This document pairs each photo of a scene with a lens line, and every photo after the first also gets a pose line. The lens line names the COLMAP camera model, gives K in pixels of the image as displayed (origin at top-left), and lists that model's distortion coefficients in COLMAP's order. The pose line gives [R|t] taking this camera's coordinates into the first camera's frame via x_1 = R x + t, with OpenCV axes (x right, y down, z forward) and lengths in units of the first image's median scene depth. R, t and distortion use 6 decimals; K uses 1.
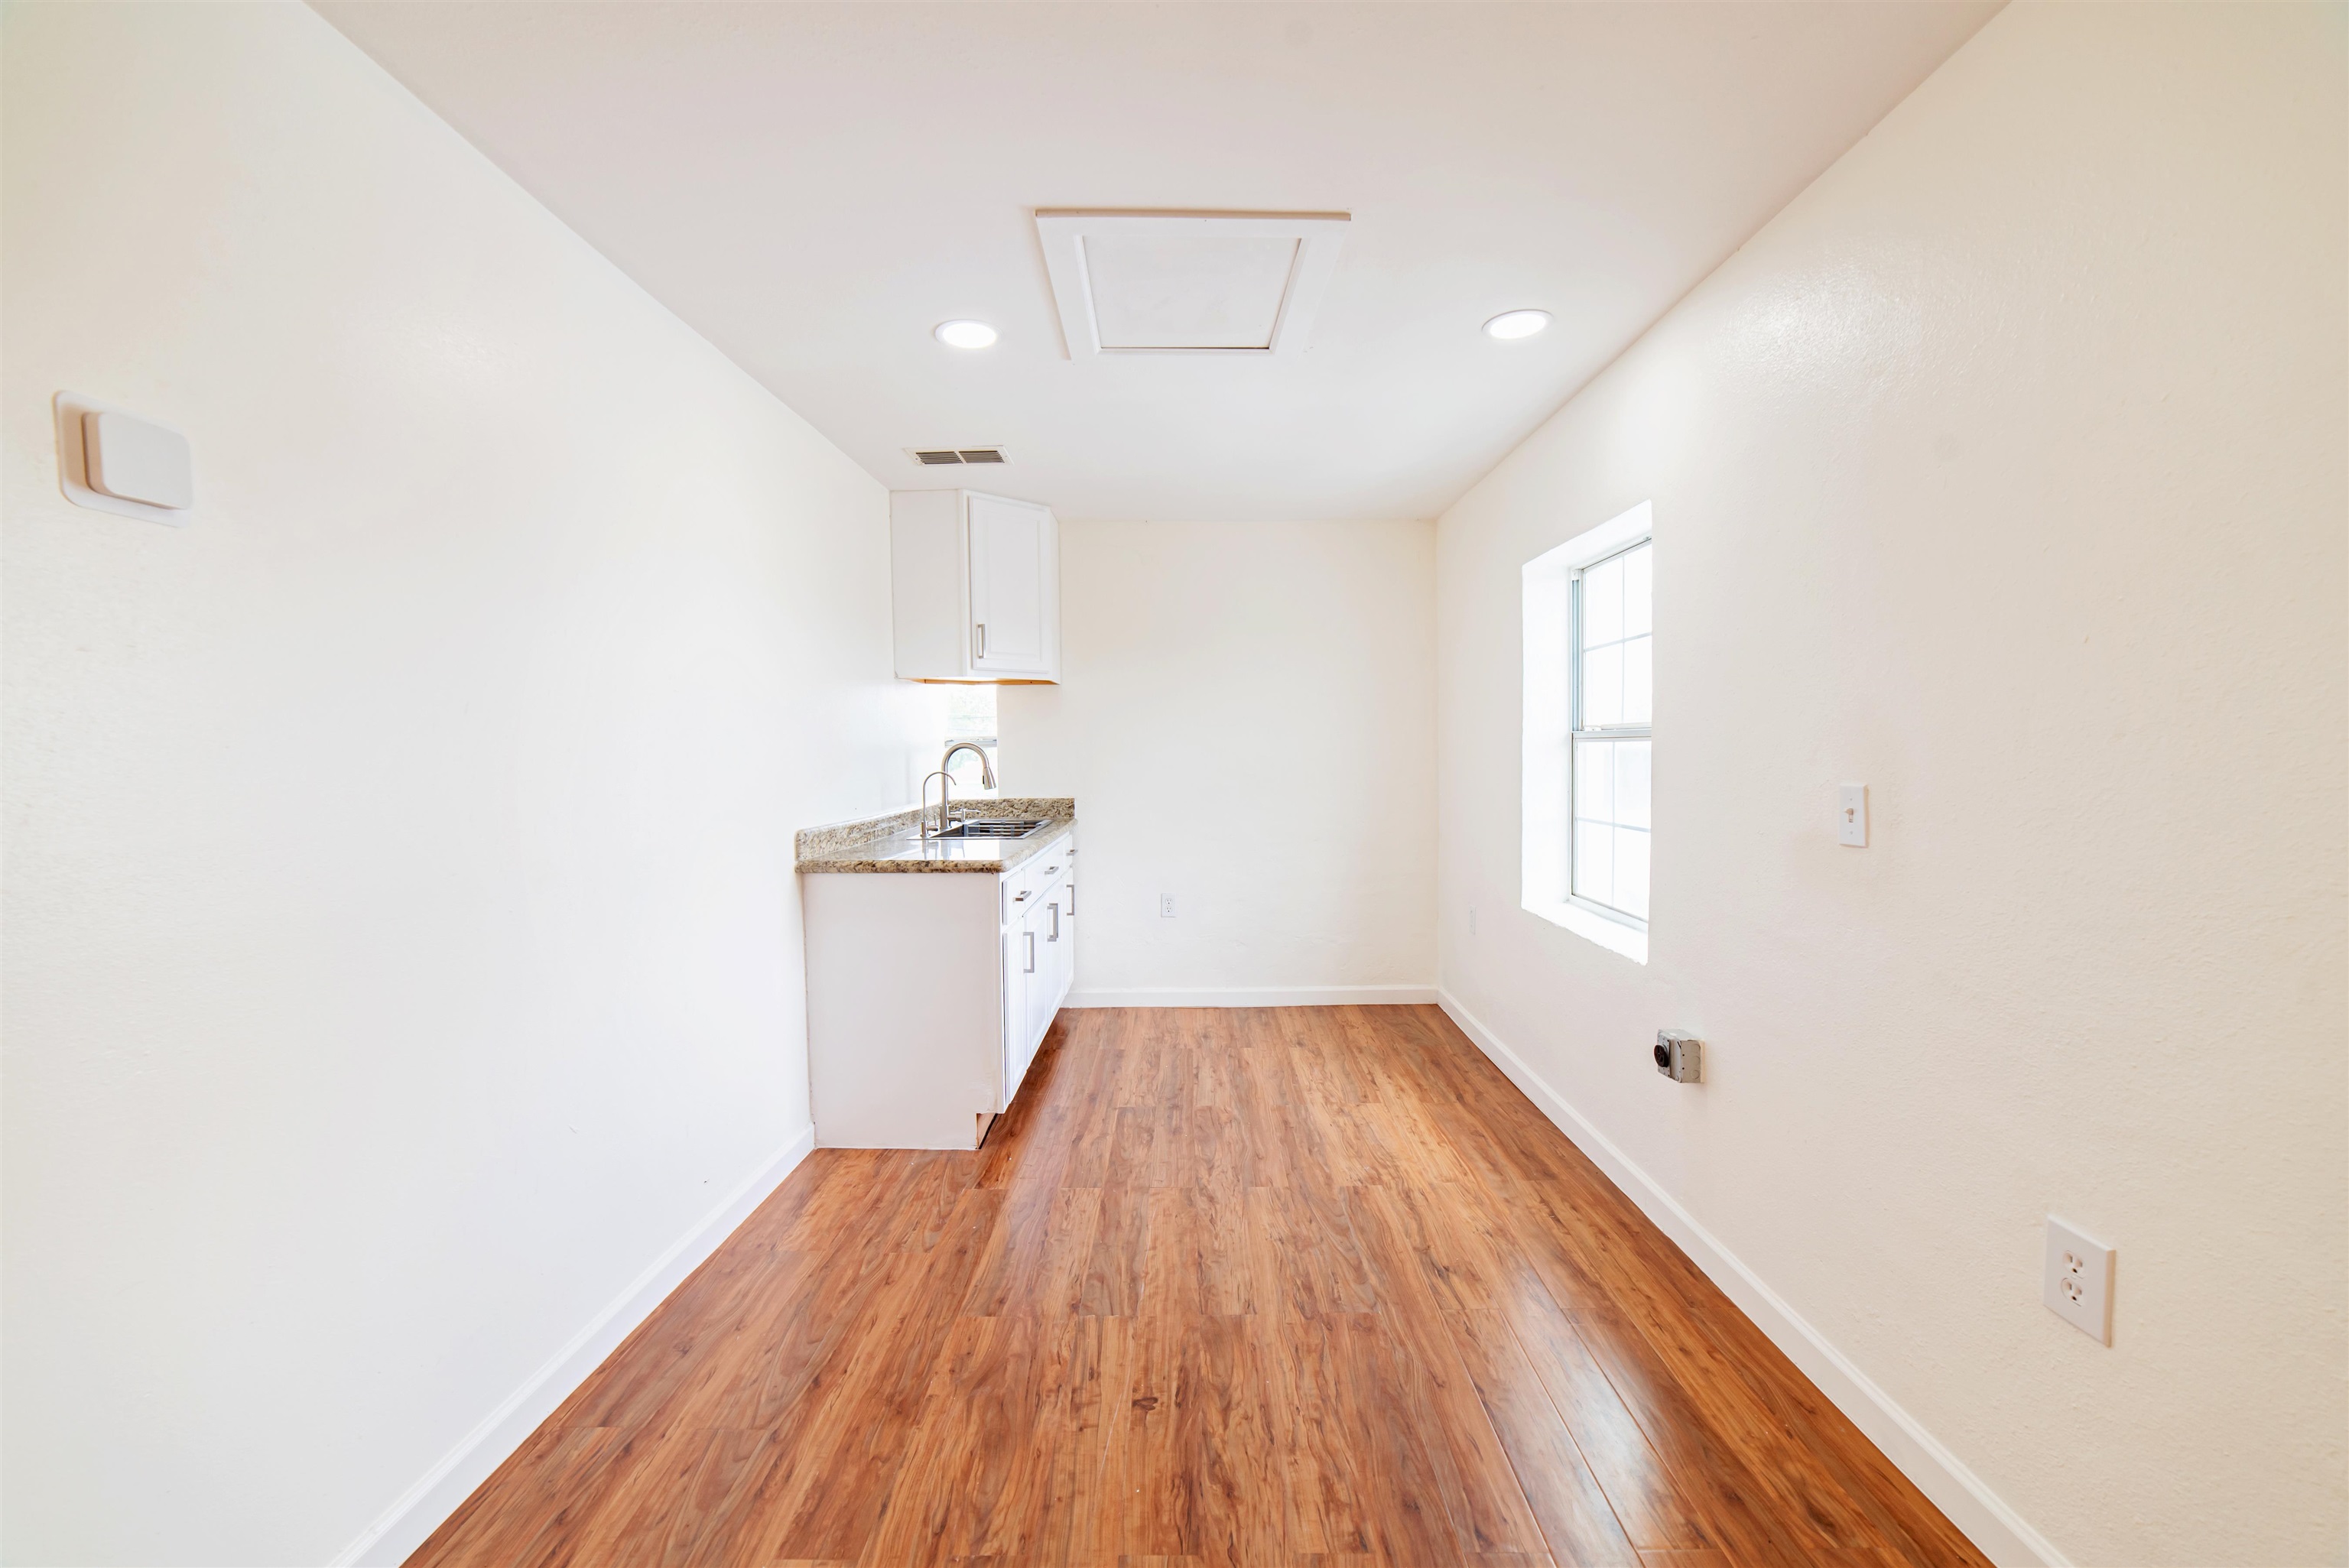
lens RADIAL K [[902.1, 0, 1173.5], [0, 902.1, 791.3], [0, 0, 1]] dist [-0.023157, 0.007679]
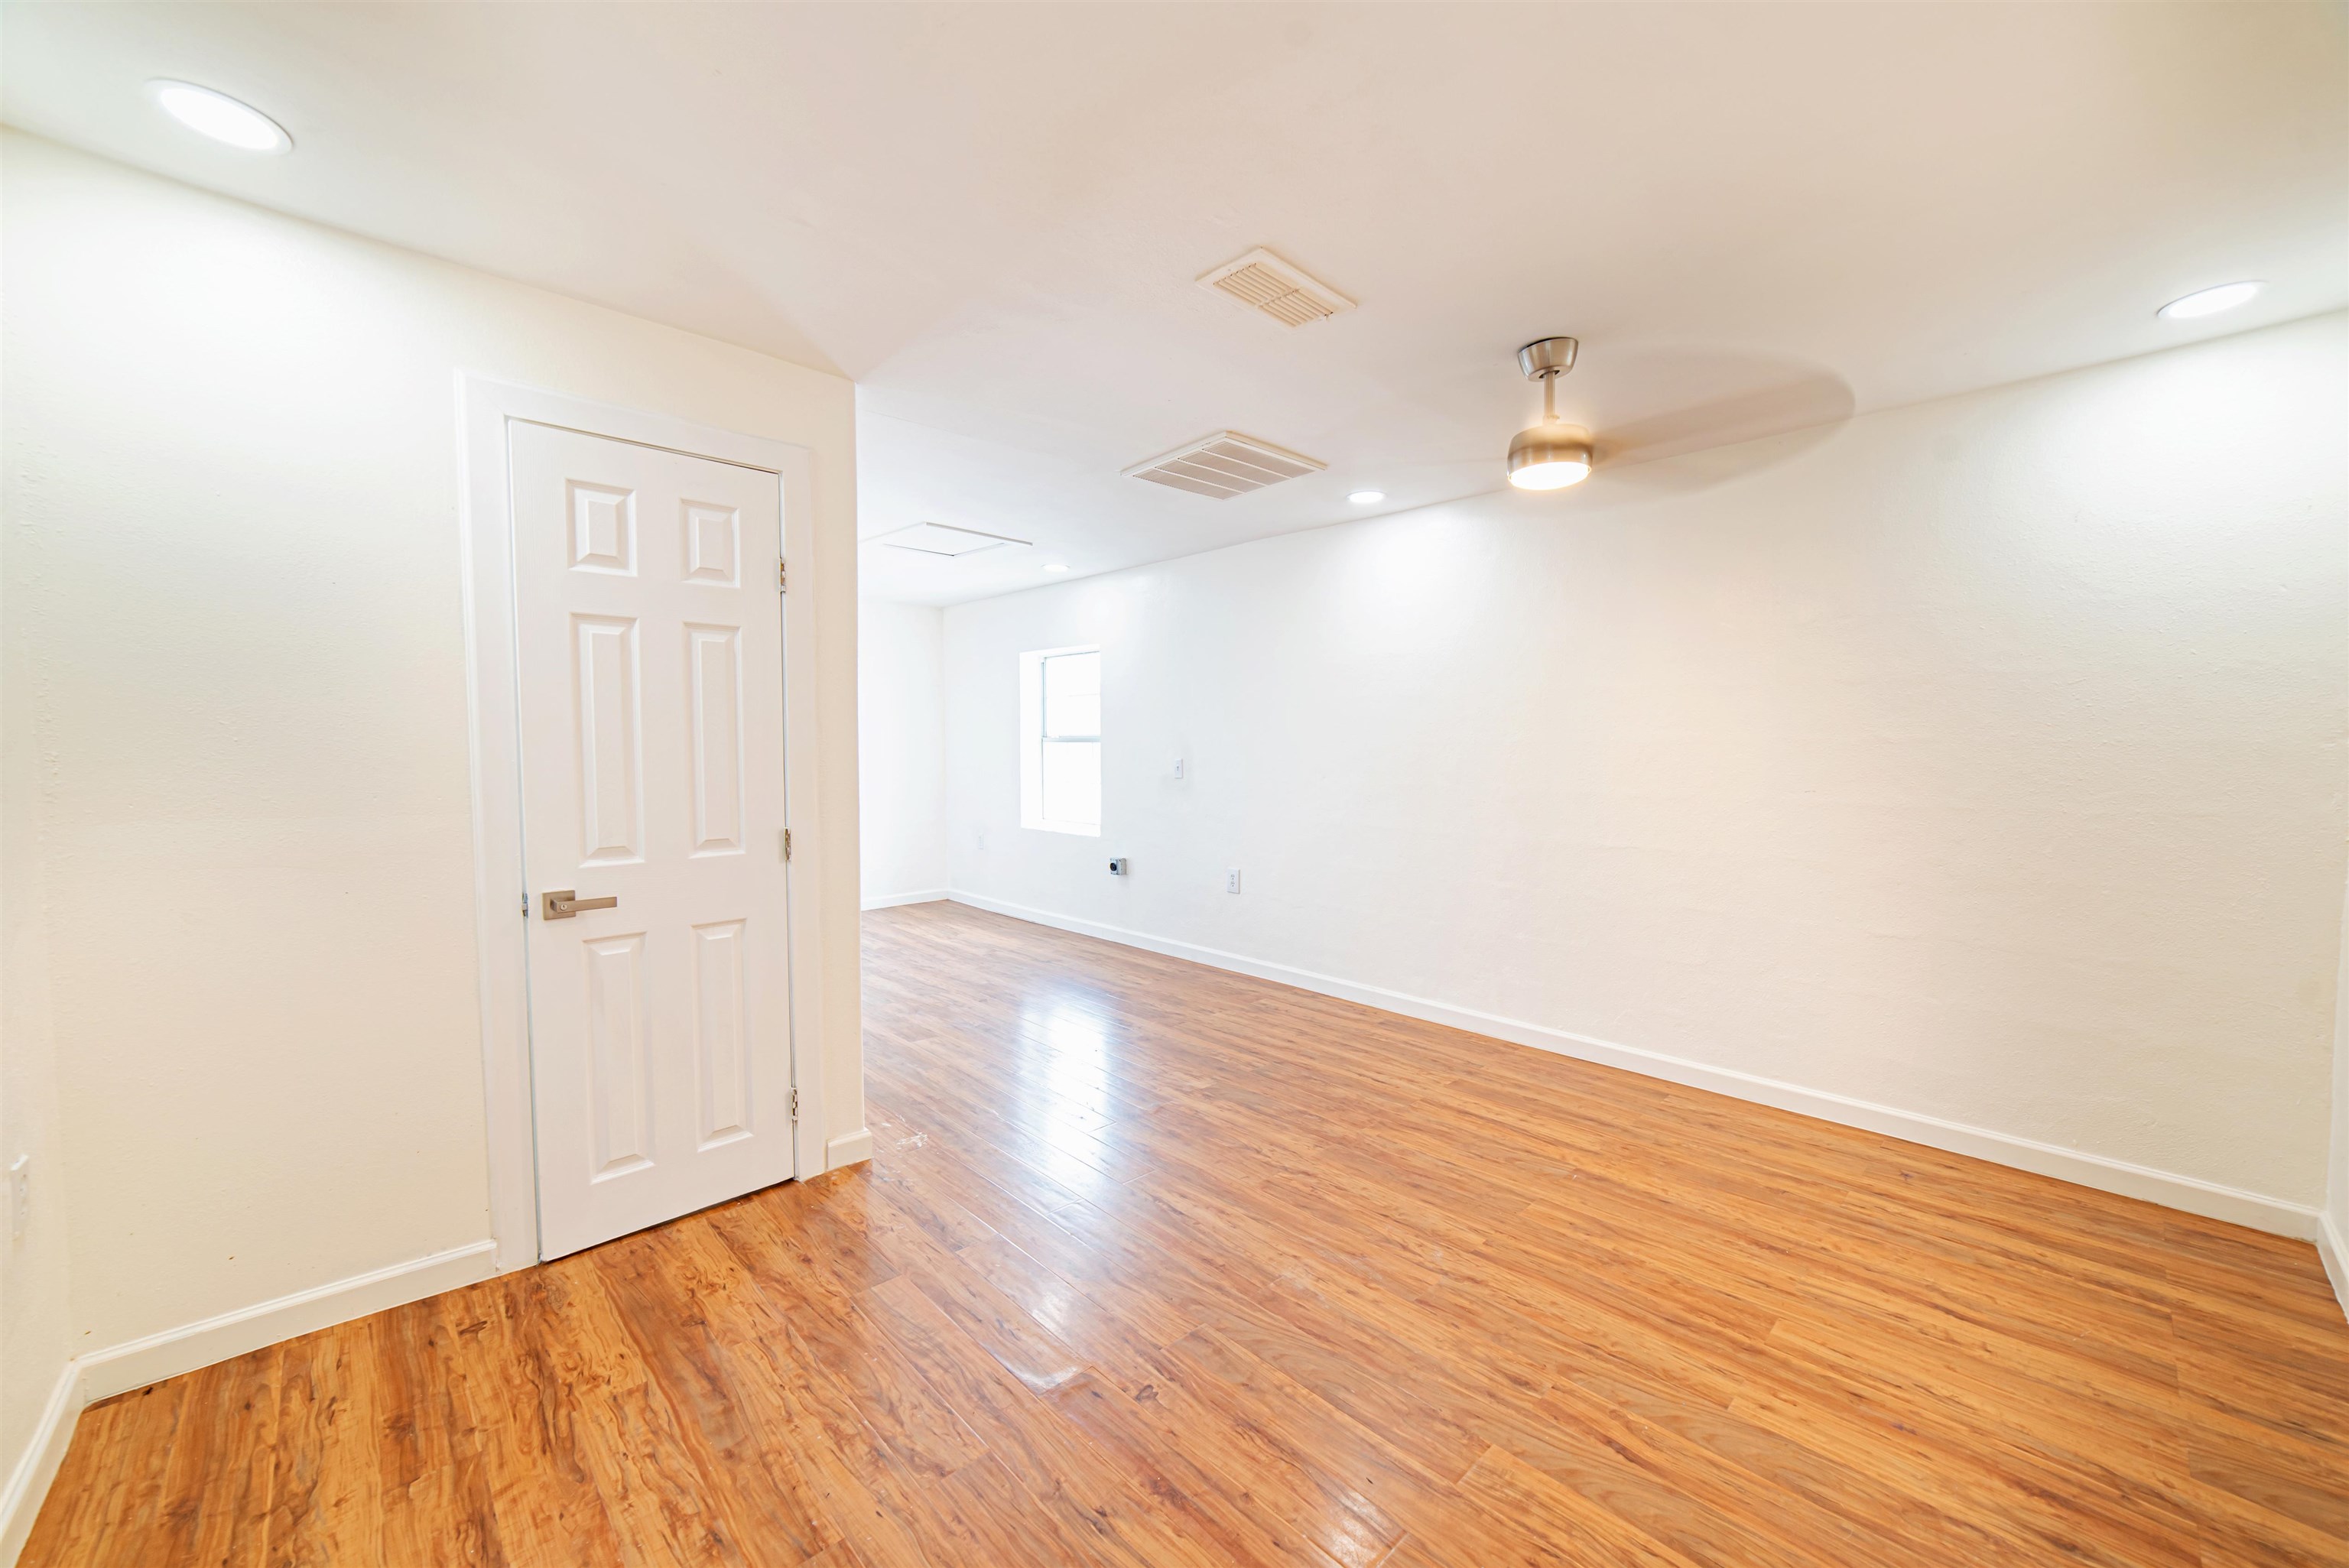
lens RADIAL K [[902.1, 0, 1173.5], [0, 902.1, 791.3], [0, 0, 1]] dist [-0.023157, 0.007679]
pose [[0.719296, -0.026770, 0.694188, -0.691634], [0.023583, 0.999622, 0.014112, 0.029332], [-0.694303, 0.006220, 0.719656, -0.606644]]
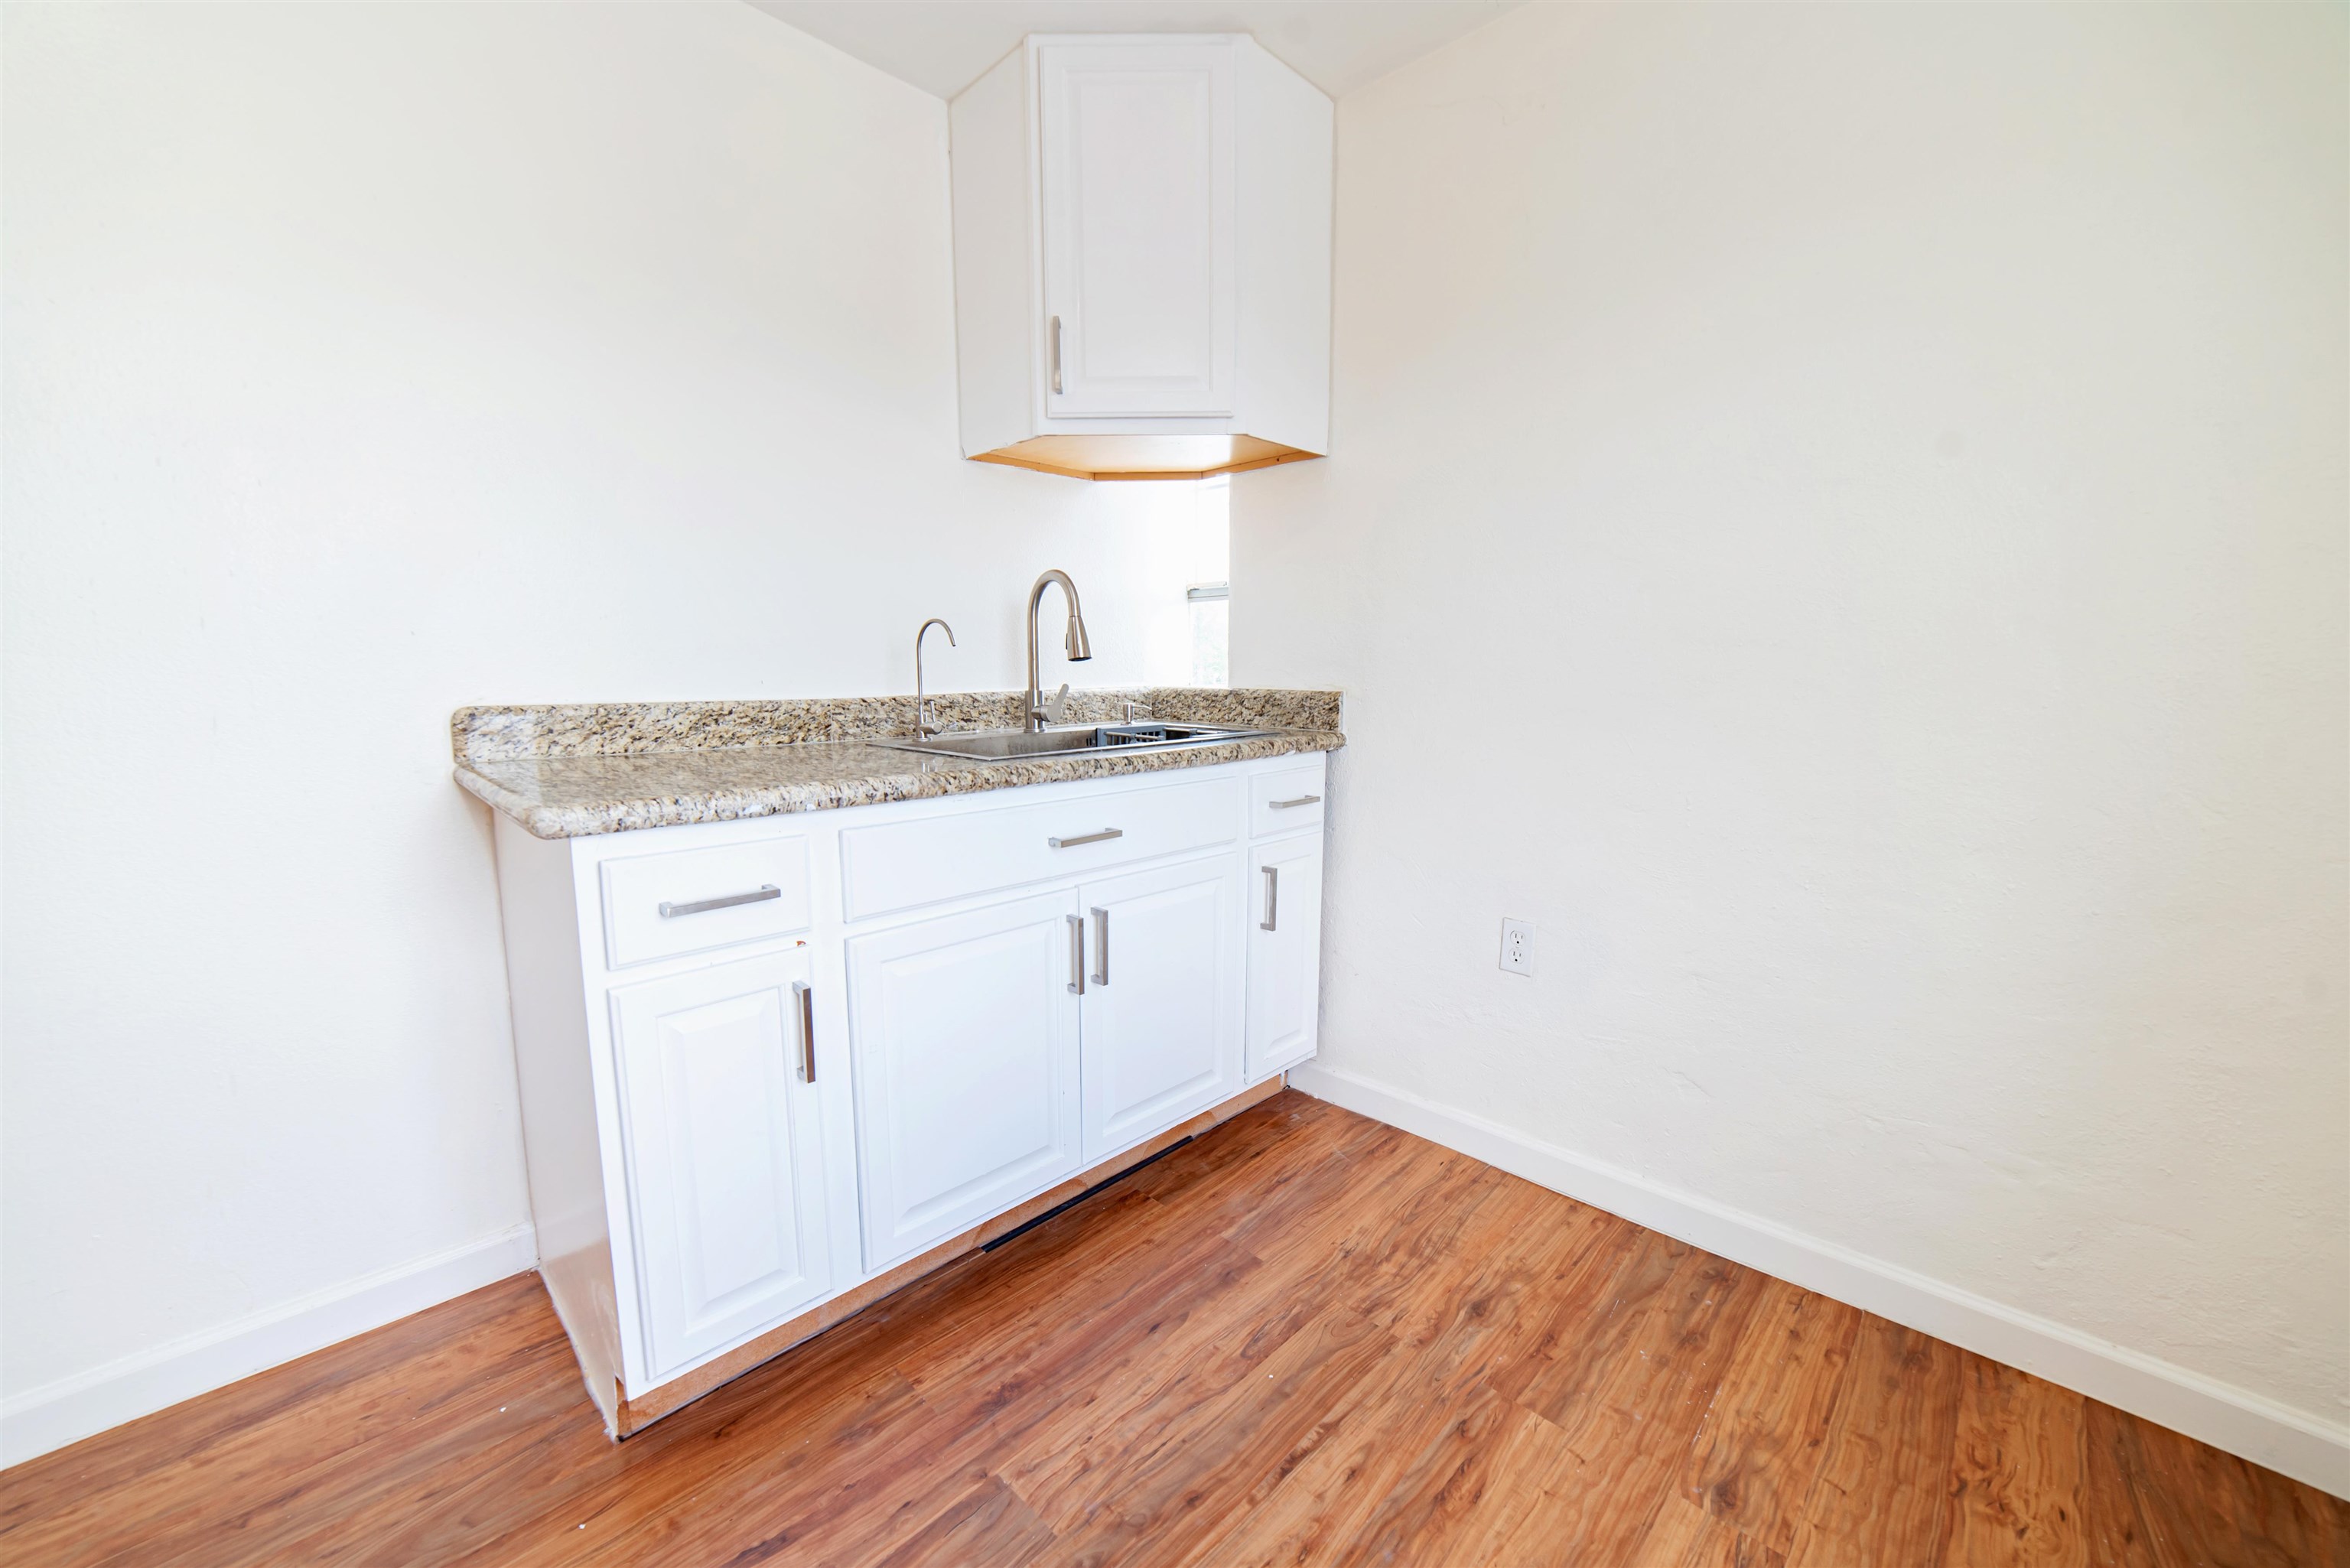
lens RADIAL K [[902.5, 0, 1174.0], [0, 902.5, 791.3], [0, 0, 1]] dist [-0.023157, 0.007679]
pose [[0.722886, 0.108068, -0.682464, 0.204922], [-0.042219, 0.992756, 0.112483, 0.012552], [0.689677, -0.052499, 0.722212, 0.725430]]
